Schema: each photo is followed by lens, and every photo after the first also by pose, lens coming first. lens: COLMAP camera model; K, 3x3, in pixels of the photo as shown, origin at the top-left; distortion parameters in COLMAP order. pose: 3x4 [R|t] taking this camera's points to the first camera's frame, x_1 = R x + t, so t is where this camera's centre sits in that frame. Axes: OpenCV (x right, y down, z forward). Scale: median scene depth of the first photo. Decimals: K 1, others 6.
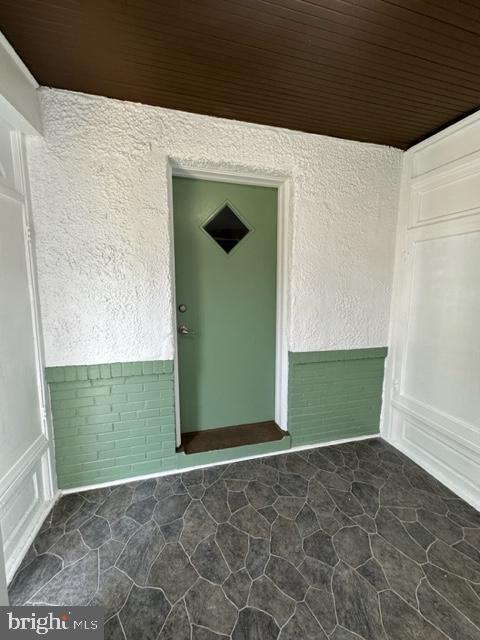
lens RADIAL K [[257.8, 0, 244.5], [0, 257.8, 319.4], [0, 0, 1]] dist [-0.000963, 0.000690]
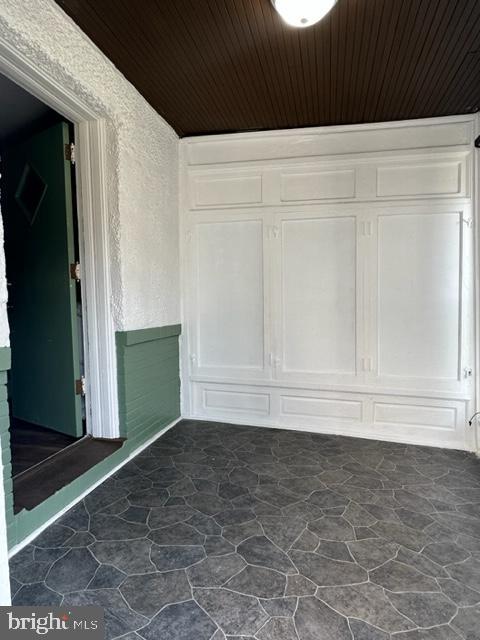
lens RADIAL K [[371.4, 0, 242.8], [0, 371.4, 320.7], [0, 0, 1]] dist [0.001541, -0.000337]
pose [[0.475971, -0.056964, 0.877614, -0.726559], [0.126103, 0.992009, -0.004002, 0.160004], [-0.870373, 0.112575, 0.479351, 0.120032]]
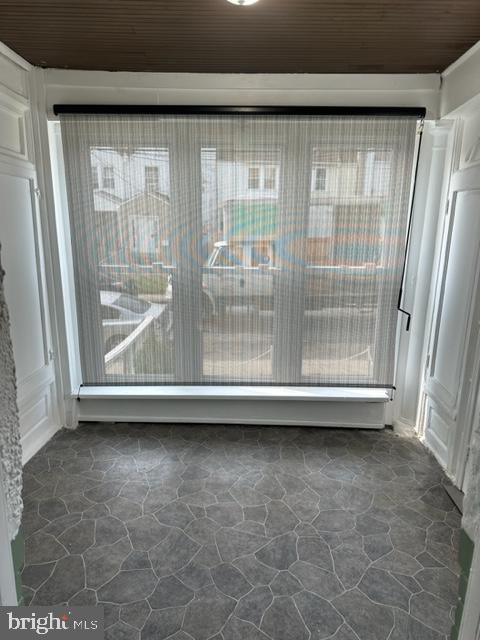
lens RADIAL K [[445.5, 0, 241.8], [0, 445.5, 321.6], [0, 0, 1]] dist [0.005334, -0.007507]
pose [[-0.958189, -0.090148, 0.271565, -0.142461], [0.010956, 0.936821, 0.349639, -0.241059], [-0.285927, 0.337995, -0.896663, 1.388214]]
